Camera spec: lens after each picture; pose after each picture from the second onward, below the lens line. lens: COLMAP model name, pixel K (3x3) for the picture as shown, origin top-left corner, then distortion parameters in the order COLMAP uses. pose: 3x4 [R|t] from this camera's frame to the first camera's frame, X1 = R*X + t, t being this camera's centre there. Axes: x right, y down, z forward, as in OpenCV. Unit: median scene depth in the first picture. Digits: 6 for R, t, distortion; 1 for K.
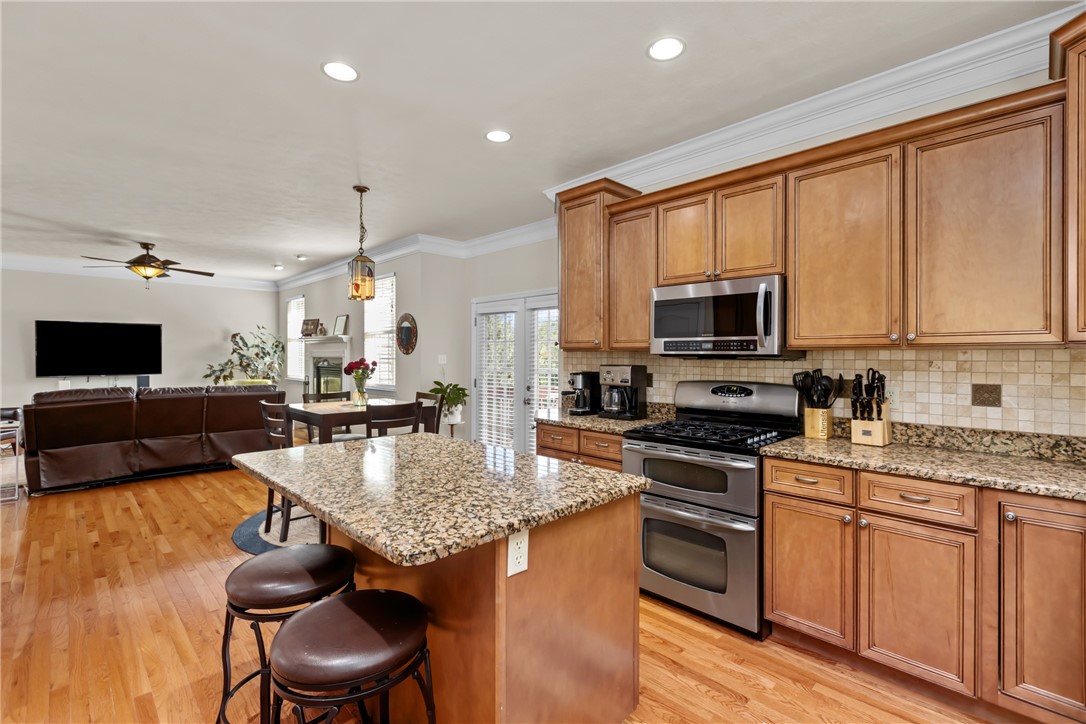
lens RADIAL K [[479.9, 0, 545.7], [0, 479.9, 358.1], [0, 0, 1]] dist [0.004167, 0.001163]
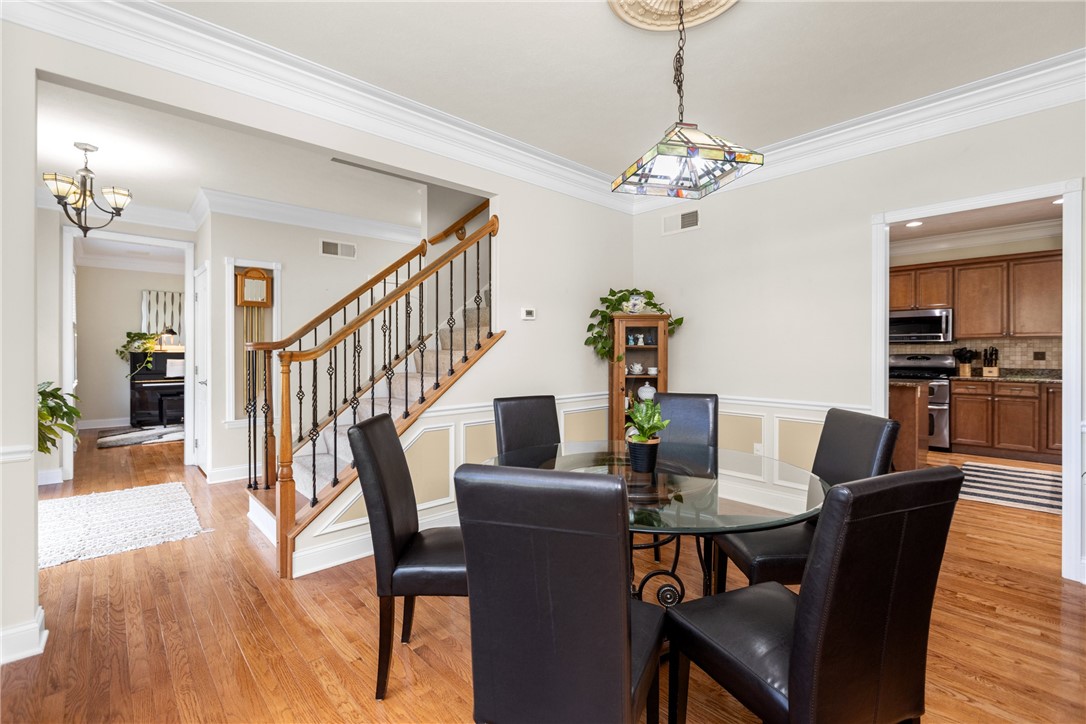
lens RADIAL K [[479.9, 0, 545.7], [0, 479.9, 358.1], [0, 0, 1]] dist [0.004167, 0.001163]
pose [[0.999910, -0.000950, -0.013404, -1.647086], [0.000970, 0.999998, 0.001512, 0.077478], [0.013402, -0.001525, 0.999909, -1.576330]]
